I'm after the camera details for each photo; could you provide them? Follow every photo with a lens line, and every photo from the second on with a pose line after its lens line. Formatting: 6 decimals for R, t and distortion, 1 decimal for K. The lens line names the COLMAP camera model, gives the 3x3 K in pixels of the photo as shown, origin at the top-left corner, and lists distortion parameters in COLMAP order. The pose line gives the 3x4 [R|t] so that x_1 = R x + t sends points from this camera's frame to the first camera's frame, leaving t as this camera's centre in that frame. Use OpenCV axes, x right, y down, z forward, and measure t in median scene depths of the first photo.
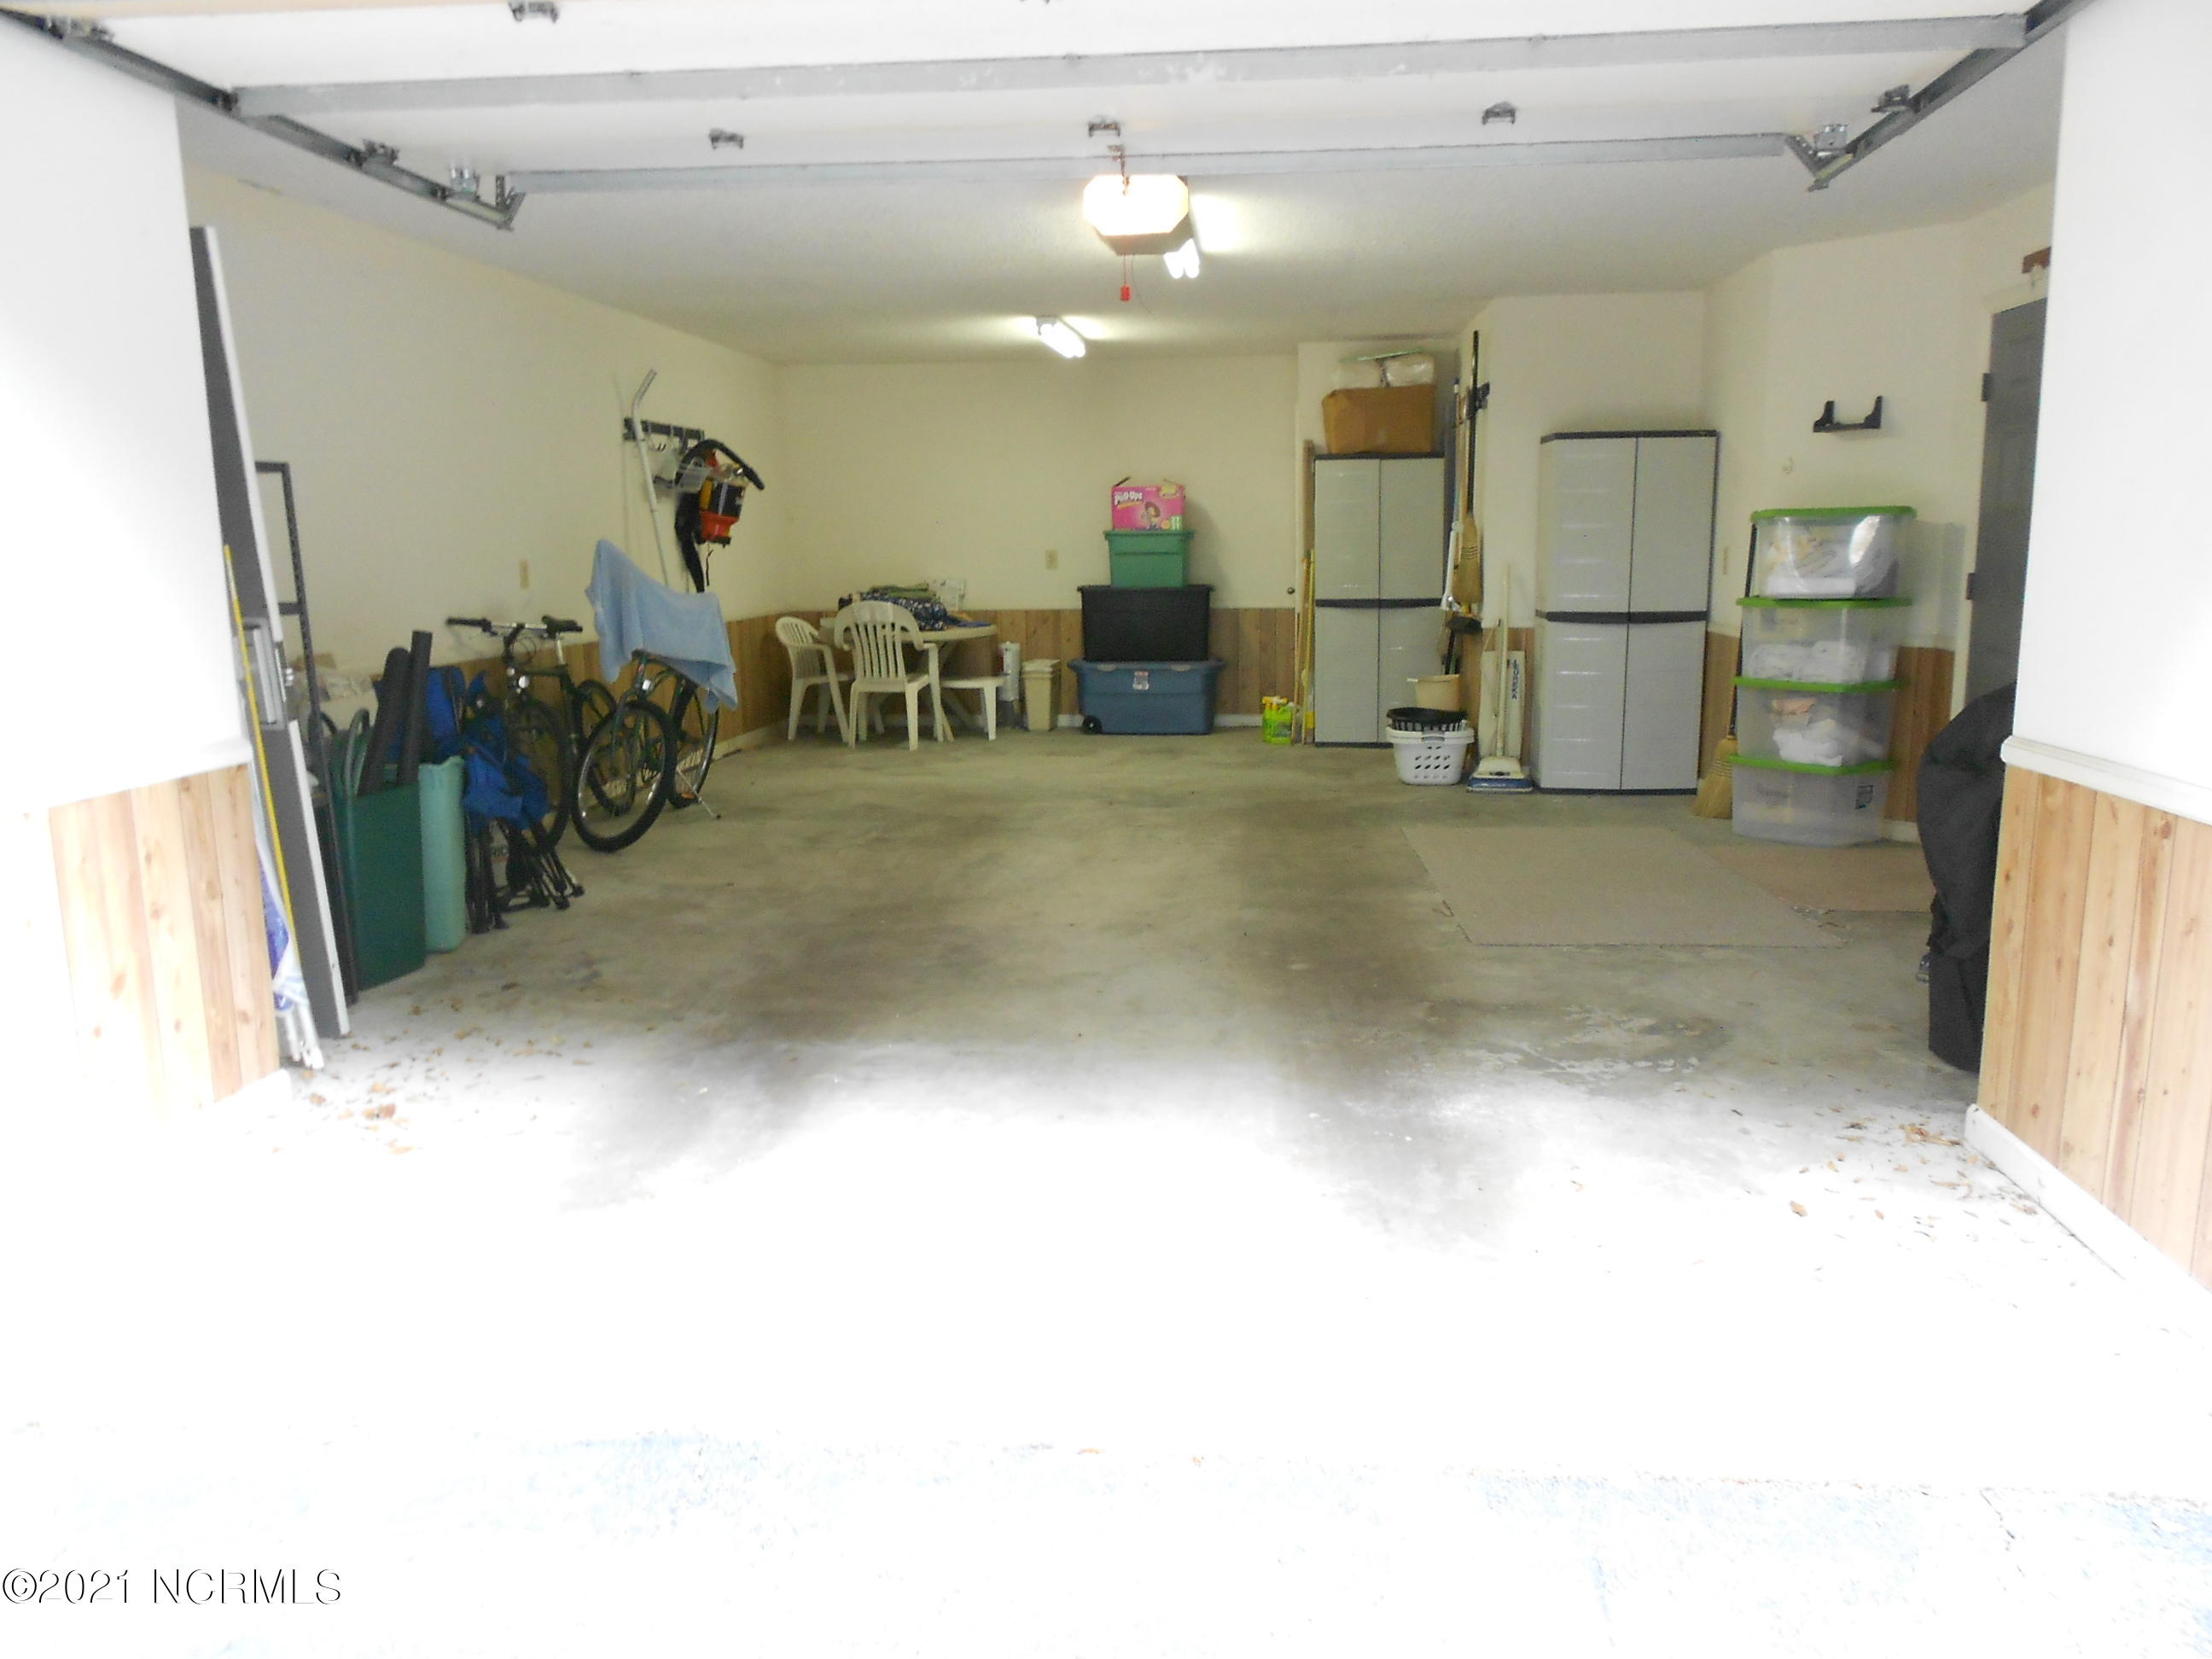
lens RADIAL K [[1732.6, 0, 1106.2], [0, 1732.6, 829.1], [0, 0, 1]] dist [0.027995, -0.021891]
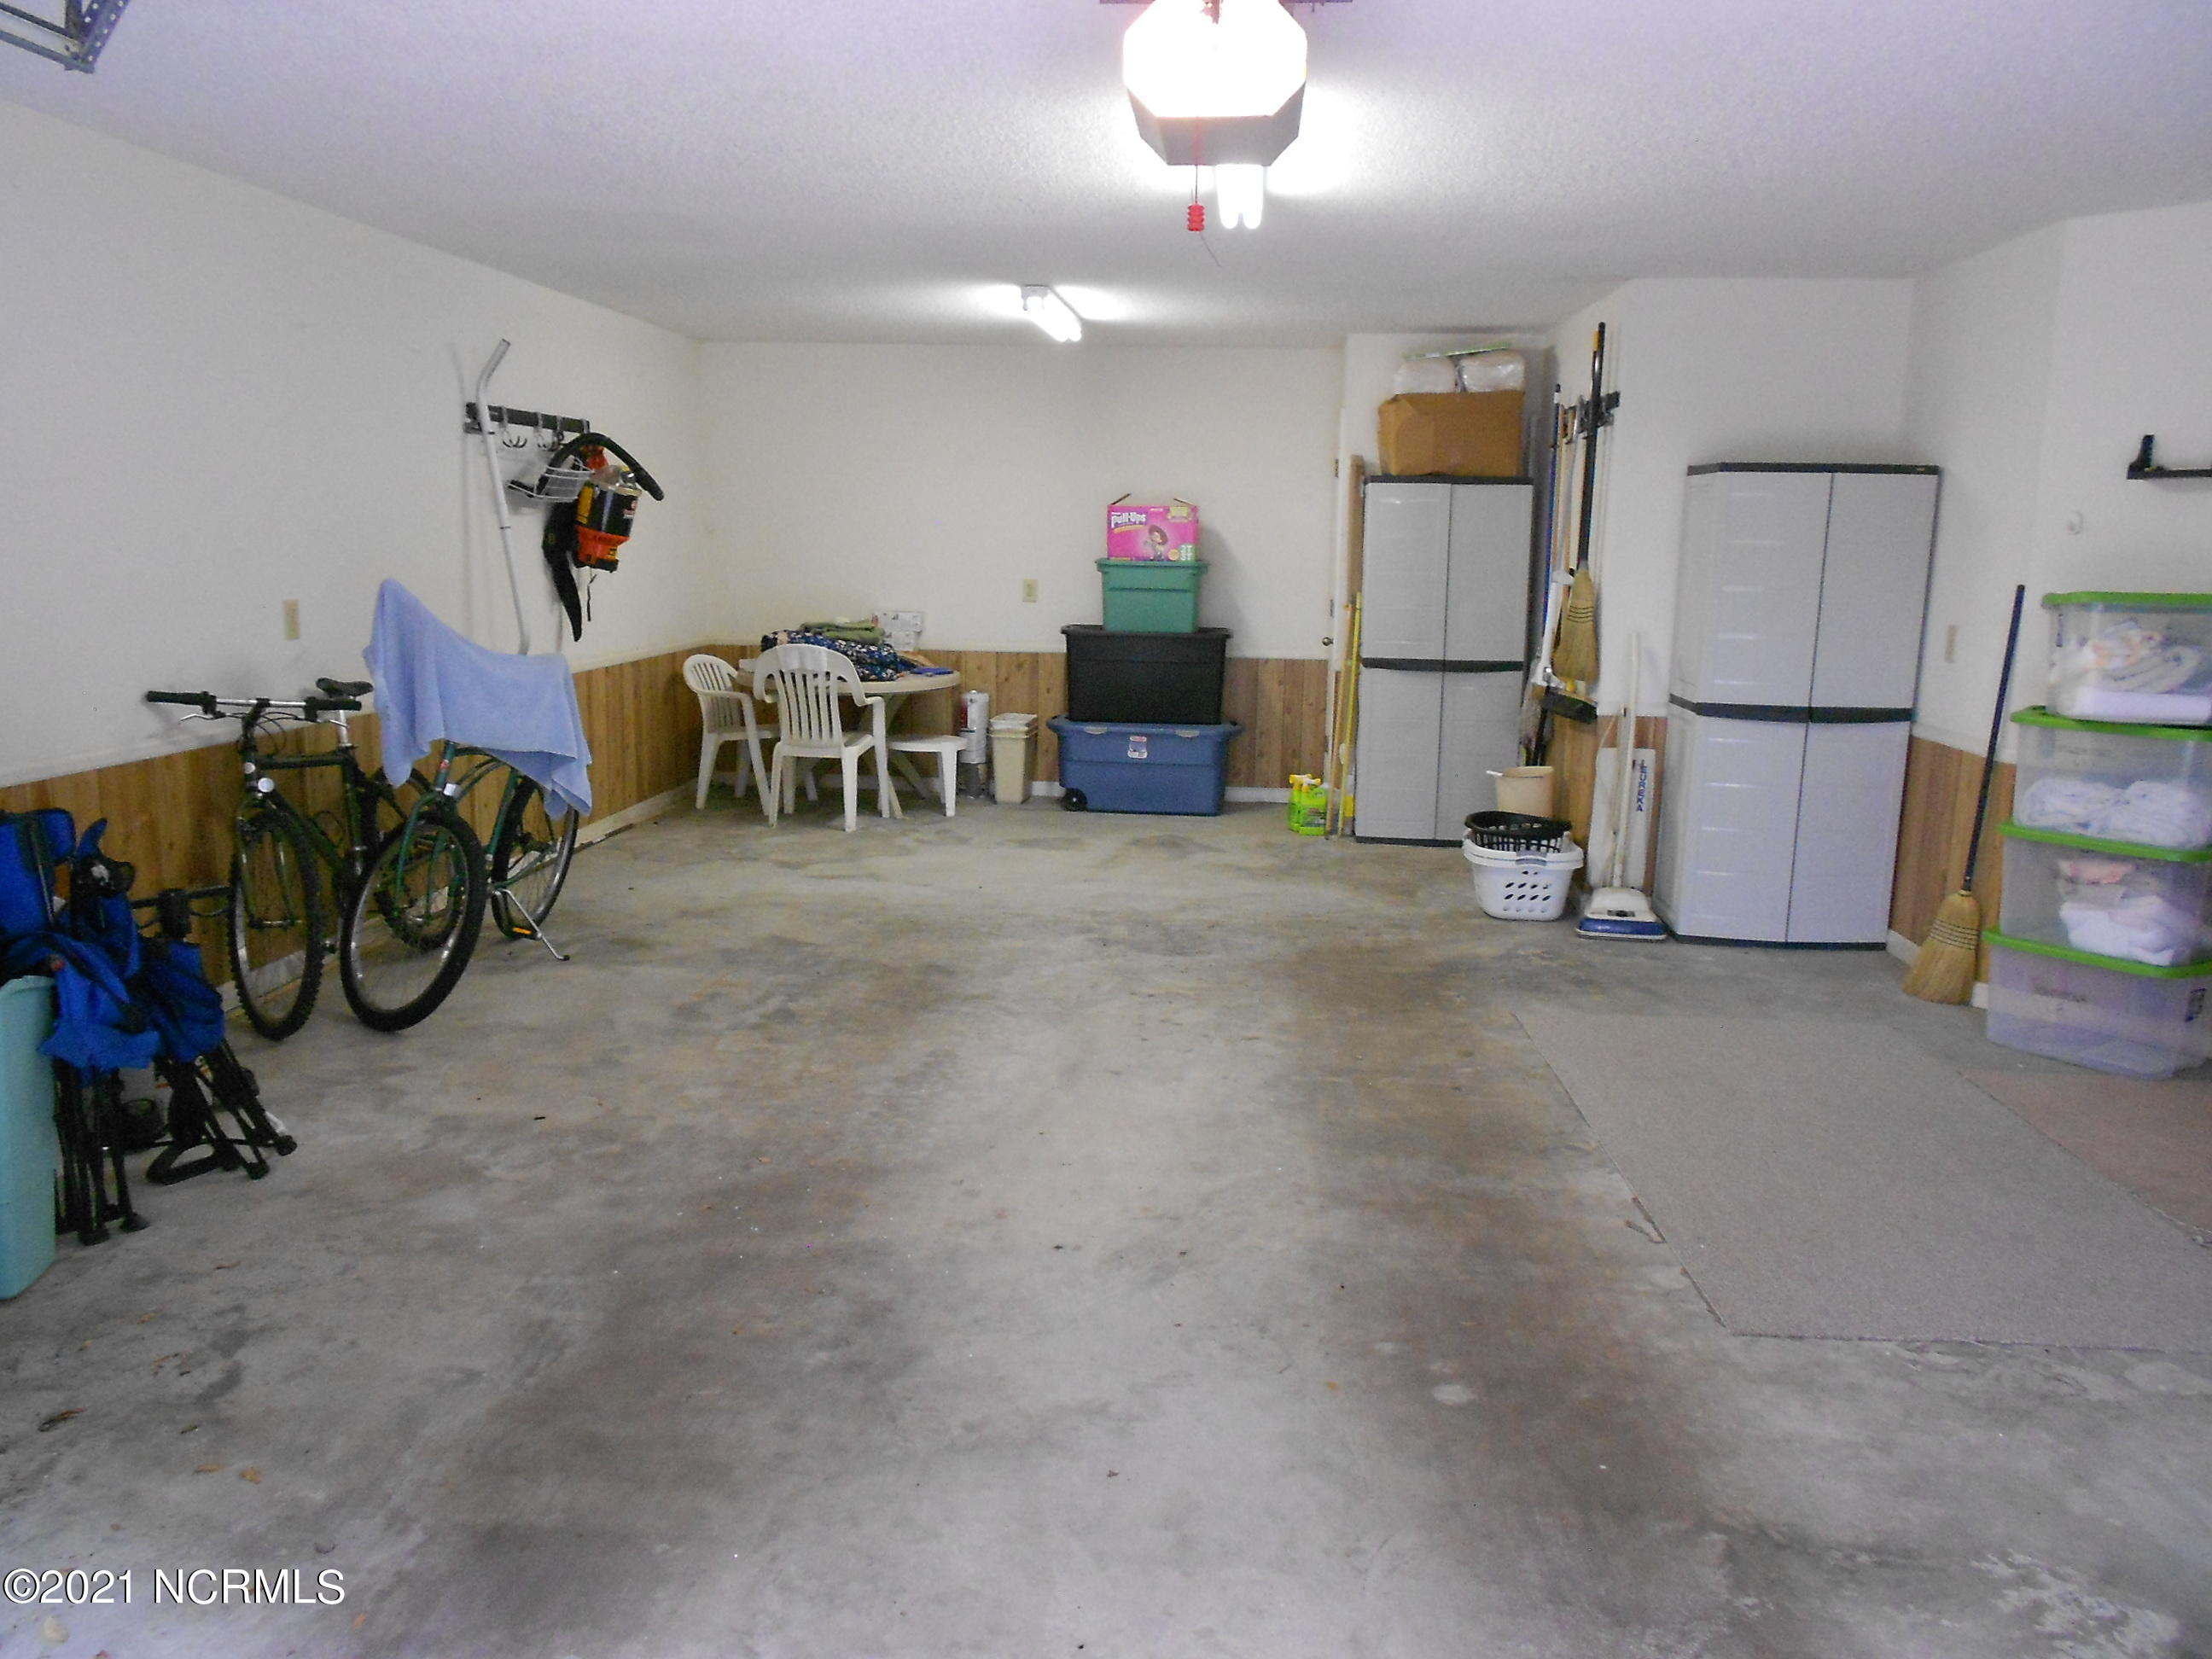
lens RADIAL K [[1732.6, 0, 1106.2], [0, 1732.6, 833.4], [0, 0, 1]] dist [0.027995, -0.021891]
pose [[0.999447, 0.026203, 0.020491, -0.013667], [-0.026339, 0.999633, 0.006383, -0.069384], [-0.020316, -0.006919, 0.999770, 0.267950]]
